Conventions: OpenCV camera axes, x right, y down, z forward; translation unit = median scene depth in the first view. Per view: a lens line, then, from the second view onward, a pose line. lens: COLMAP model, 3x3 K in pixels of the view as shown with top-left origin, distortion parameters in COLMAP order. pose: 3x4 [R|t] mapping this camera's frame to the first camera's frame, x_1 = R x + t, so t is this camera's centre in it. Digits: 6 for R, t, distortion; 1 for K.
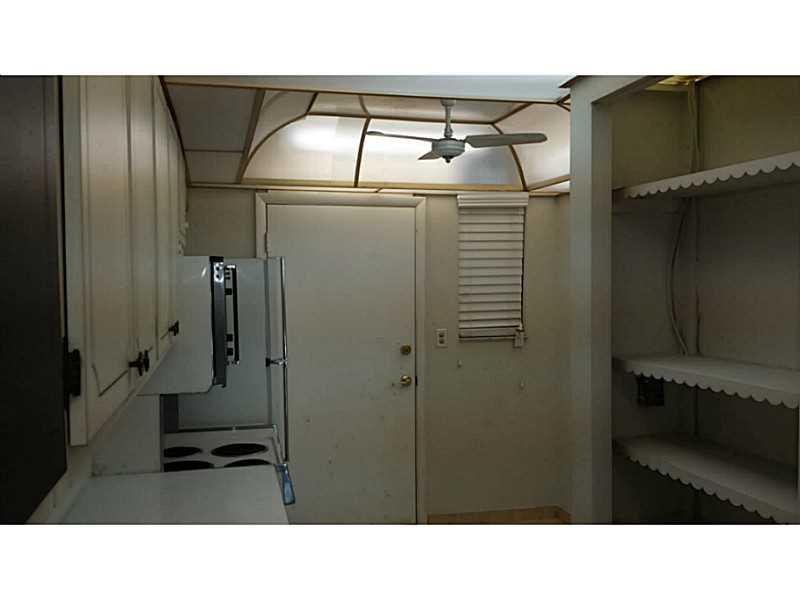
lens RADIAL K [[693.4, 0, 400.0], [0, 693.4, 300.0], [0, 0, 1]] dist [0.000416, -0.003211]
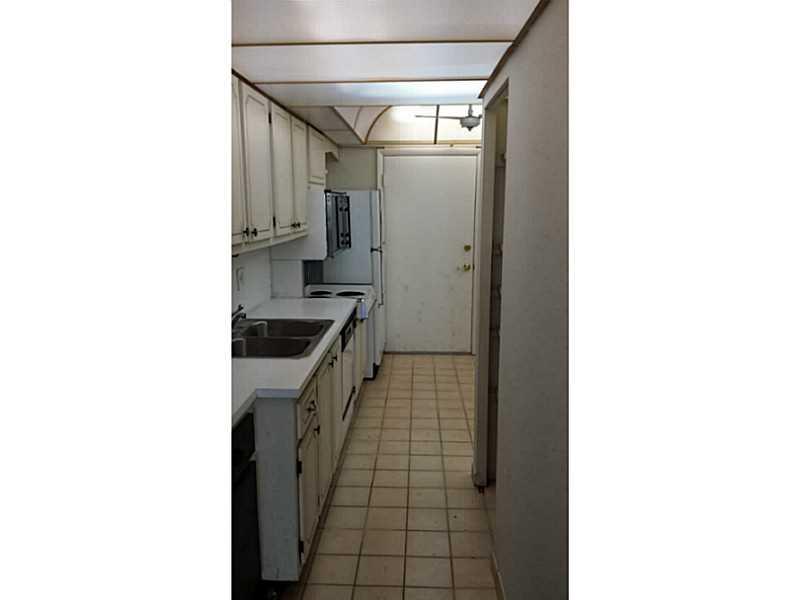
lens RADIAL K [[547.7, 0, 400.0], [0, 547.7, 300.0], [0, 0, 1]] dist [0.009071, -0.000810]
pose [[0.956147, 0.052698, -0.288109, 0.243563], [-0.010414, 0.989175, 0.146367, 0.009011], [0.292703, -0.136948, 0.946346, -0.274365]]
